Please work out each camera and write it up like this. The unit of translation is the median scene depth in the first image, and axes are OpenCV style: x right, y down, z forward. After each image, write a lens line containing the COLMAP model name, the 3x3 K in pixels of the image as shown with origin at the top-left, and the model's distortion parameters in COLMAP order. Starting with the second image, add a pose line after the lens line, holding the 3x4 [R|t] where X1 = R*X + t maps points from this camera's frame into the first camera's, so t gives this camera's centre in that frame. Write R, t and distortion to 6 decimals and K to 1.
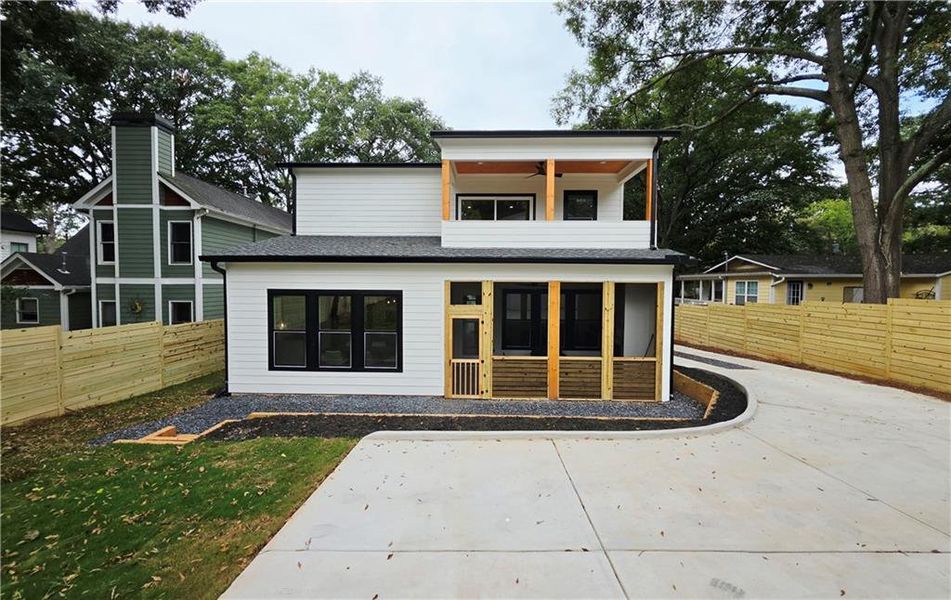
lens RADIAL K [[381.2, 0, 474.6], [0, 381.2, 297.5], [0, 0, 1]] dist [0.001826, -0.000008]
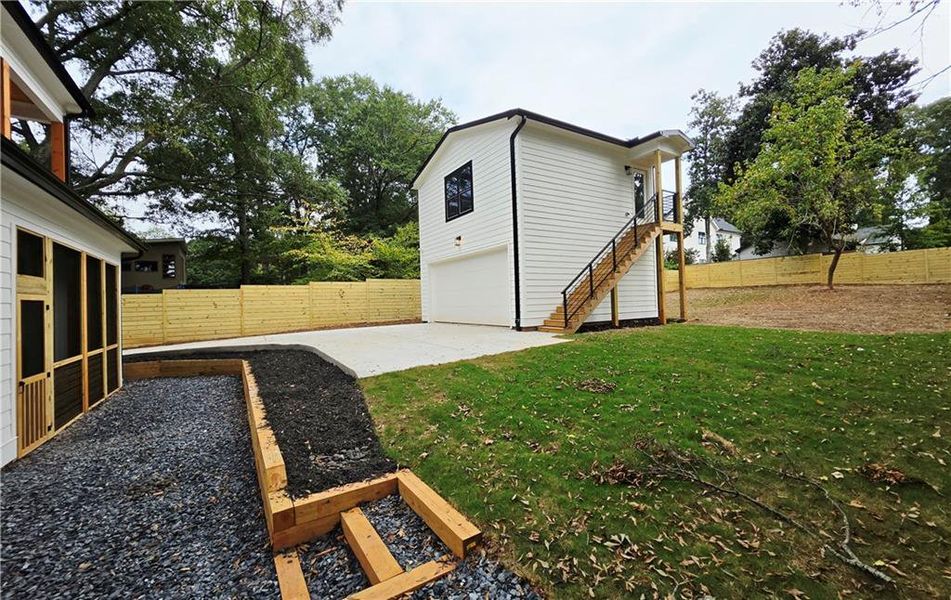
lens RADIAL K [[381.2, 0, 474.6], [0, 381.2, 297.5], [0, 0, 1]] dist [0.001826, -0.000008]
pose [[-0.558434, 0.019964, 0.829309, -0.827410], [0.053318, 0.998507, 0.011866, 0.077153], [-0.827834, 0.050844, -0.558665, 0.777371]]
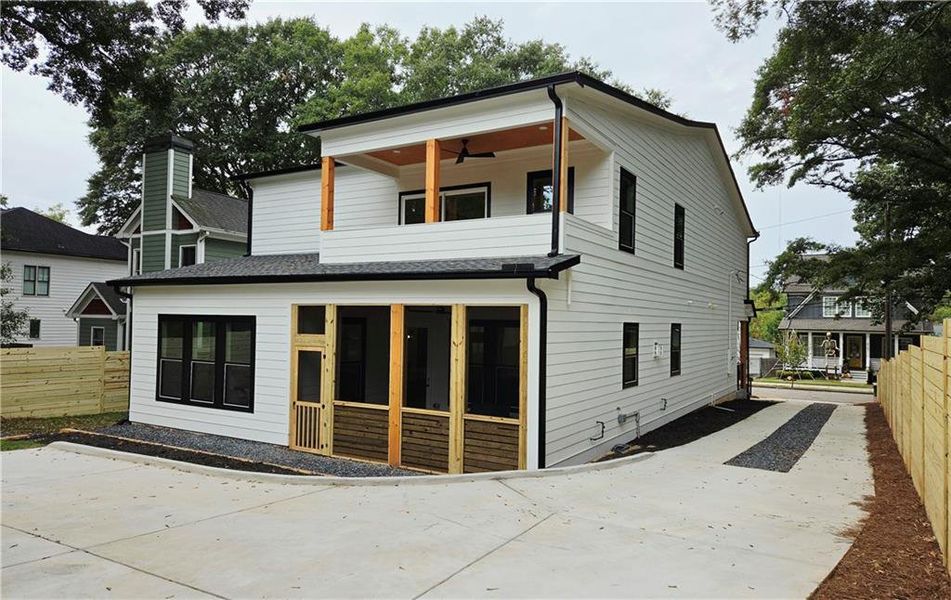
lens RADIAL K [[638.6, 0, 472.7], [0, 638.6, 304.8], [0, 0, 1]] dist [0.025400, -0.000870]
pose [[0.870740, -0.004305, -0.491724, 0.935454], [-0.029430, 0.997713, -0.060849, 0.029315], [0.490861, 0.067455, 0.868622, -0.010779]]
